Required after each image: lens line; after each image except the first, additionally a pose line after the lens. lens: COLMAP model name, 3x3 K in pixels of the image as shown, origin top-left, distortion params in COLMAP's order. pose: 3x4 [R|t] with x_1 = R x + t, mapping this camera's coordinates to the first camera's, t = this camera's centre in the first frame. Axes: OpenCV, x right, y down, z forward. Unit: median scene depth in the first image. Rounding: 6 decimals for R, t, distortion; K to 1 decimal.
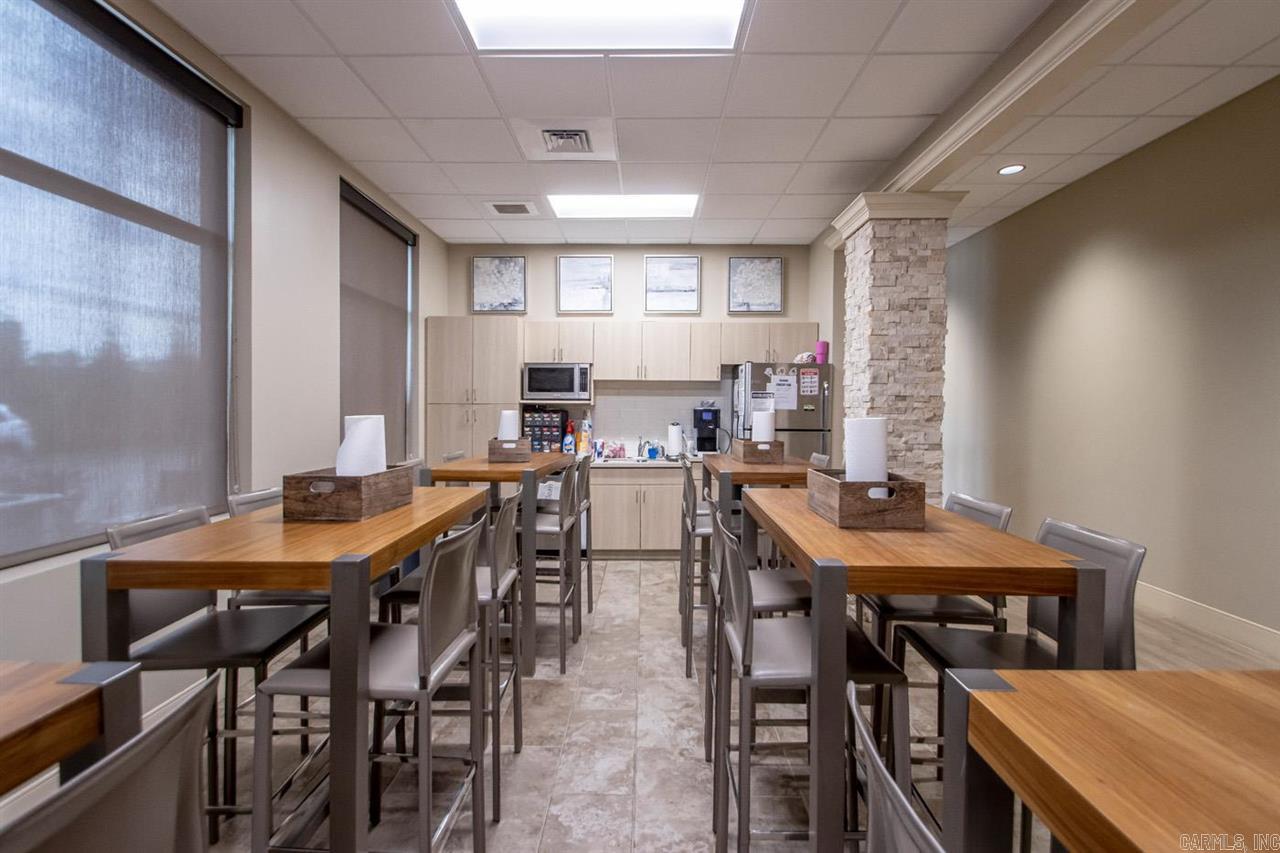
lens RADIAL K [[637.7, 0, 627.6], [0, 637.7, 420.1], [0, 0, 1]] dist [-0.004972, 0.002058]
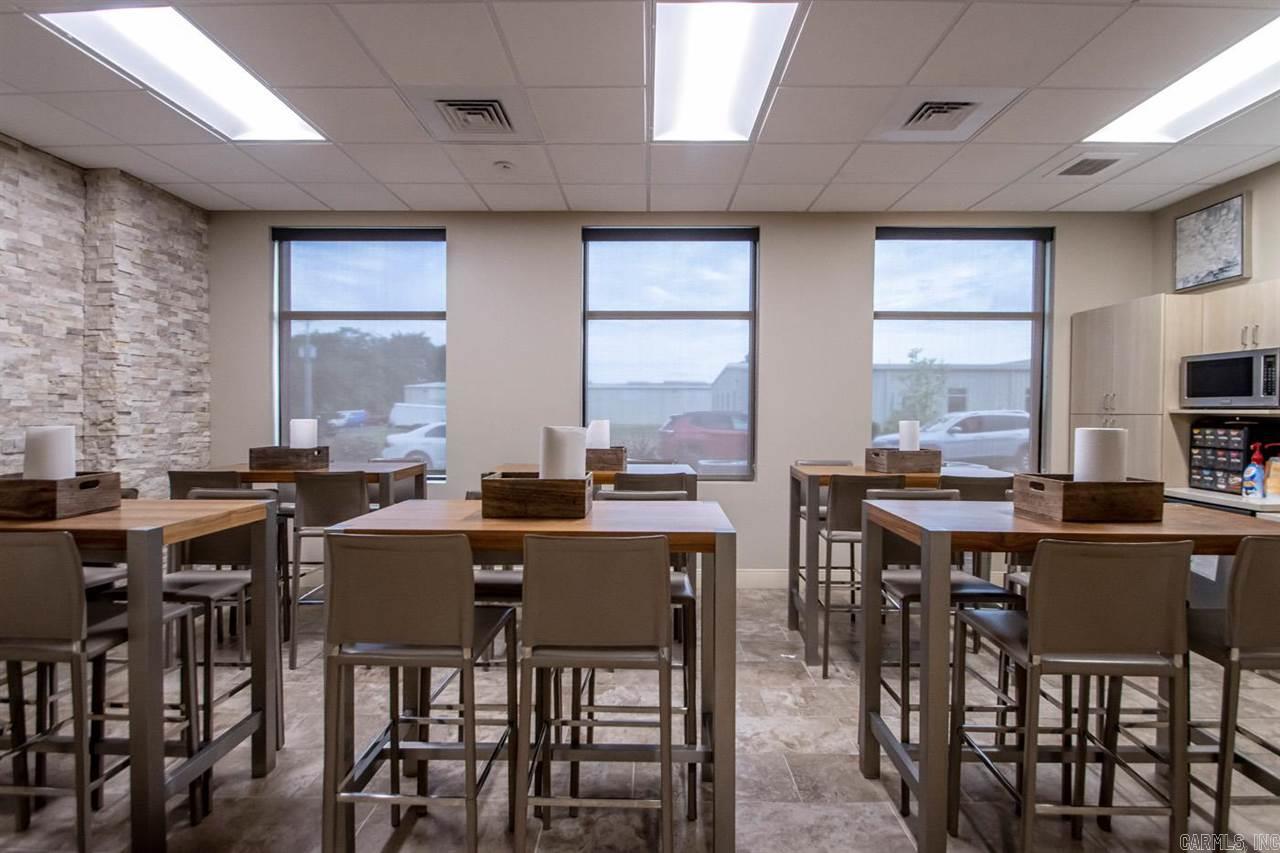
lens RADIAL K [[591.7, 0, 673.6], [0, 591.7, 411.1], [0, 0, 1]] dist [0.002292, -0.011887]
pose [[0.027062, -0.003509, -0.999628, 0.483445], [-0.027021, 0.999626, -0.004240, -0.011855], [0.999268, 0.027125, 0.026957, 0.439877]]
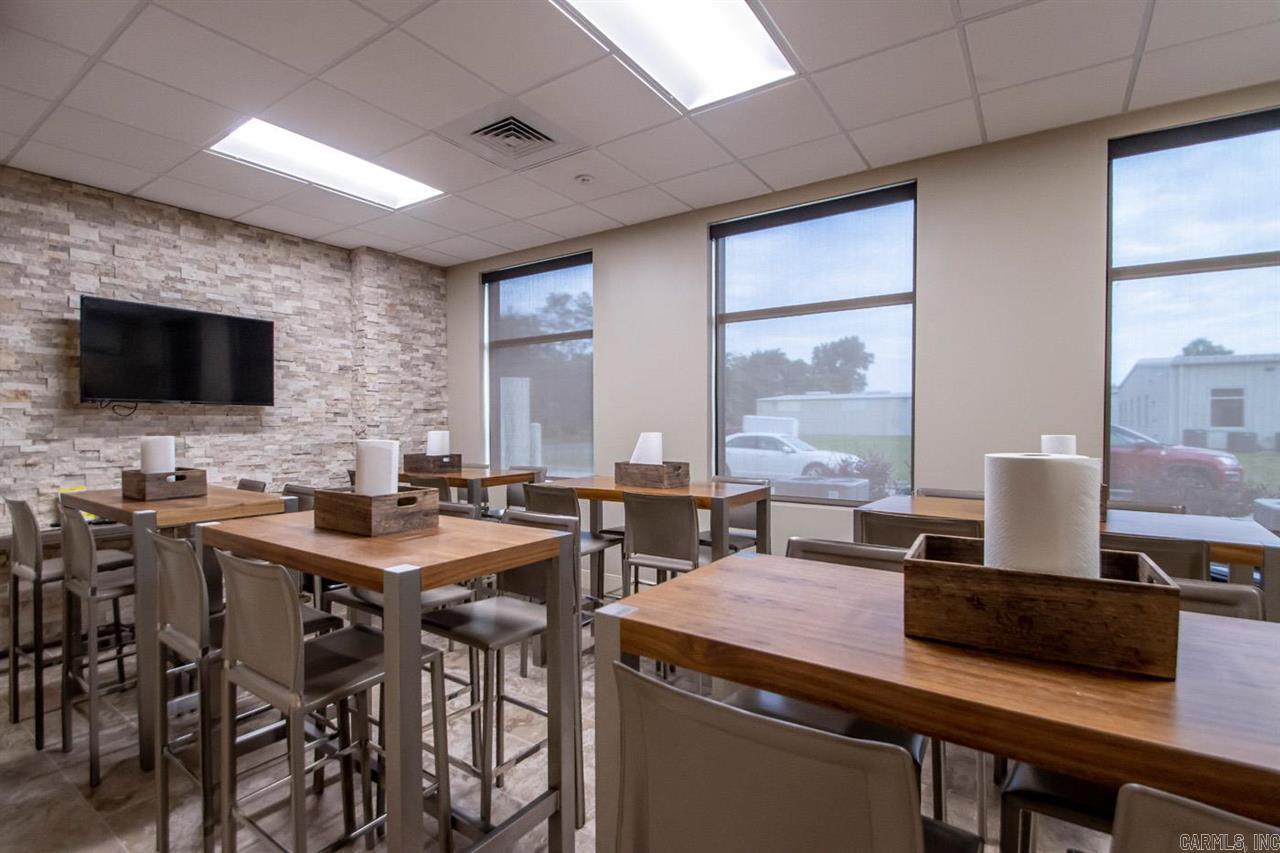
lens RADIAL K [[591.7, 0, 673.4], [0, 591.7, 430.0], [0, 0, 1]] dist [0.002292, -0.011887]
pose [[-0.535540, 0.007287, -0.844479, 0.319021], [-0.022434, 0.999487, 0.022851, -0.021039], [0.844212, 0.031182, -0.535102, 0.718273]]
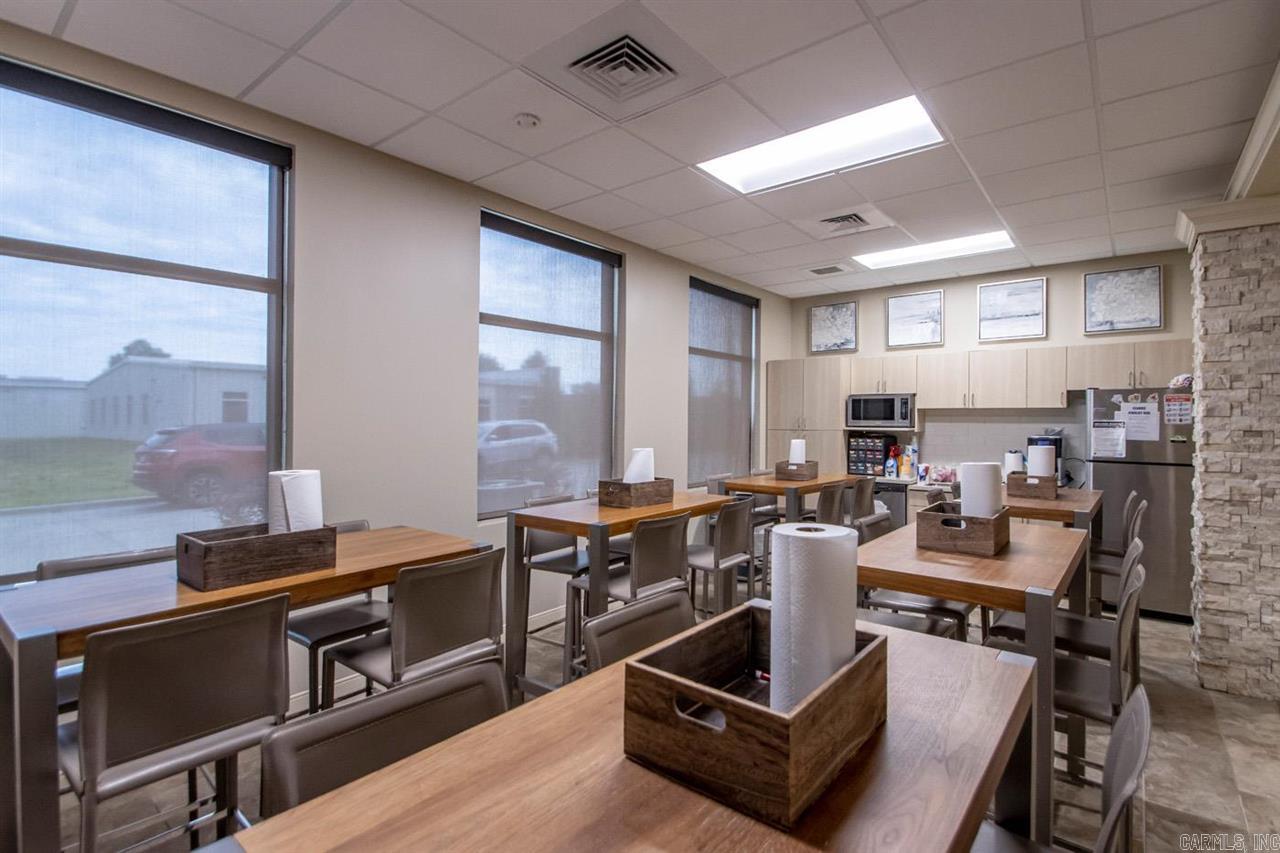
lens RADIAL K [[591.7, 0, 619.0], [0, 591.7, 417.0], [0, 0, 1]] dist [0.002292, -0.011887]
pose [[0.785785, -0.002705, -0.618494, 0.181331], [-0.015397, 0.999595, -0.023933, -0.018389], [0.618308, 0.028329, 0.785425, -0.106619]]
